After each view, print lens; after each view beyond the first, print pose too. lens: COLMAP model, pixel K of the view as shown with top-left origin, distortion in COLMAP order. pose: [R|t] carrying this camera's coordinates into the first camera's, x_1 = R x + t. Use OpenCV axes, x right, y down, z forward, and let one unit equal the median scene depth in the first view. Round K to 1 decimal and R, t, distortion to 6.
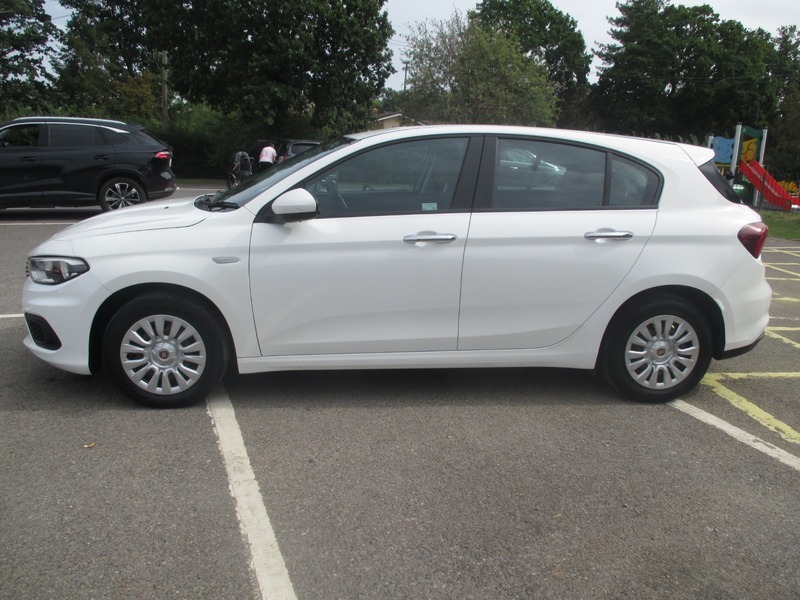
lens RADIAL K [[677.6, 0, 401.2], [0, 677.6, 304.8], [0, 0, 1]] dist [-0.037164, 0.002920]
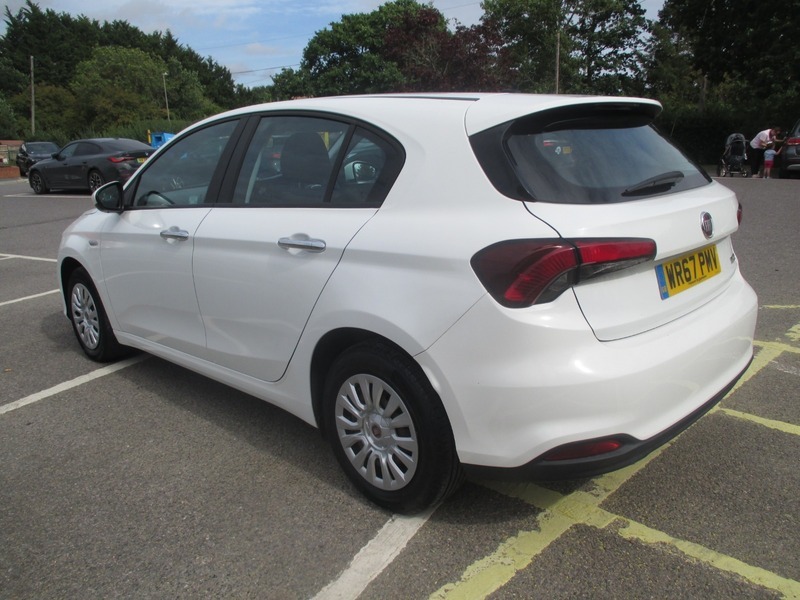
lens RADIAL K [[677.6, 0, 400.7], [0, 677.6, 303.6], [0, 0, 1]] dist [-0.037164, 0.002920]
pose [[0.637459, 0.133588, -0.758815, 0.893986], [-0.120550, 0.990018, 0.073020, -0.102663], [0.760996, 0.044928, 0.647199, 0.608079]]
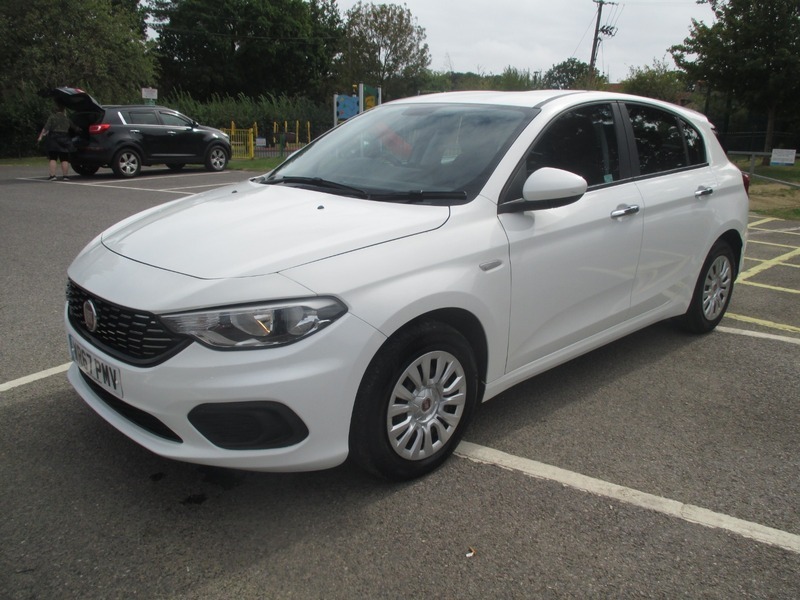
lens RADIAL K [[677.6, 0, 397.6], [0, 677.6, 302.4], [0, 0, 1]] dist [-0.037164, 0.002920]
pose [[0.790717, -0.184485, 0.583723, -0.749139], [0.153264, 0.982803, 0.103001, -0.111963], [-0.592687, 0.008019, 0.805393, 0.398987]]
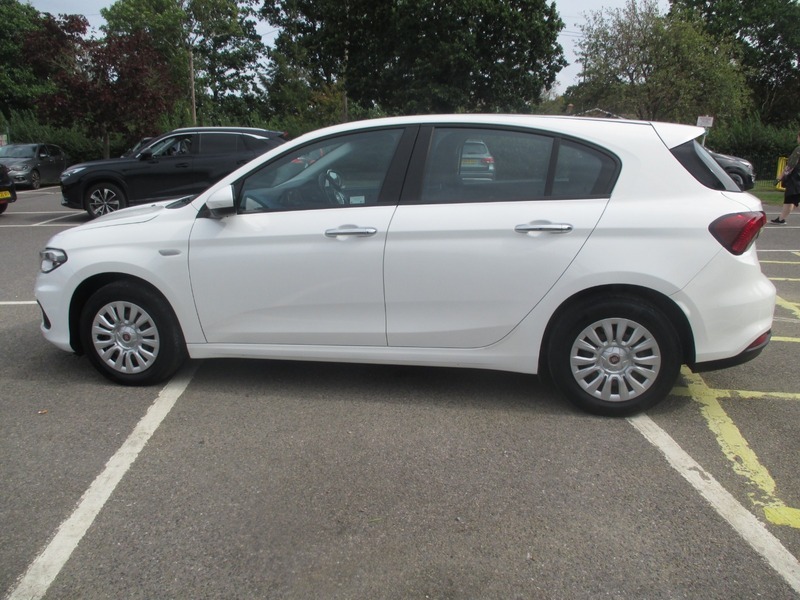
lens RADIAL K [[677.6, 0, 402.0], [0, 677.6, 307.0], [0, 0, 1]] dist [-0.037164, 0.002920]
pose [[0.955419, 0.029782, -0.293749, 0.385982], [-0.028839, 0.999556, 0.007544, 0.002270], [0.293843, 0.001263, 0.955853, 0.068915]]
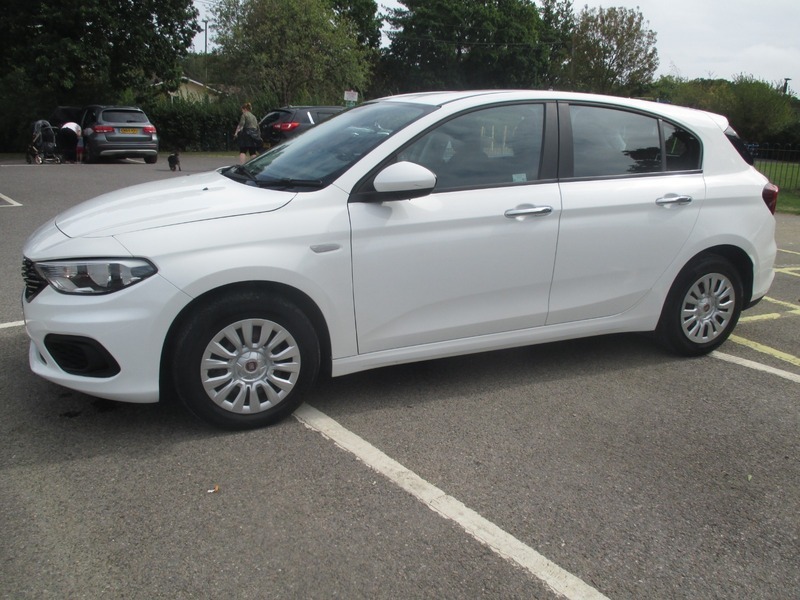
lens RADIAL K [[677.6, 0, 401.3], [0, 677.6, 305.8], [0, 0, 1]] dist [-0.037164, 0.002920]
pose [[0.949174, -0.090592, 0.301433, -0.399845], [0.075042, 0.995201, 0.062798, -0.037244], [-0.305675, -0.036986, 0.951417, 0.141268]]
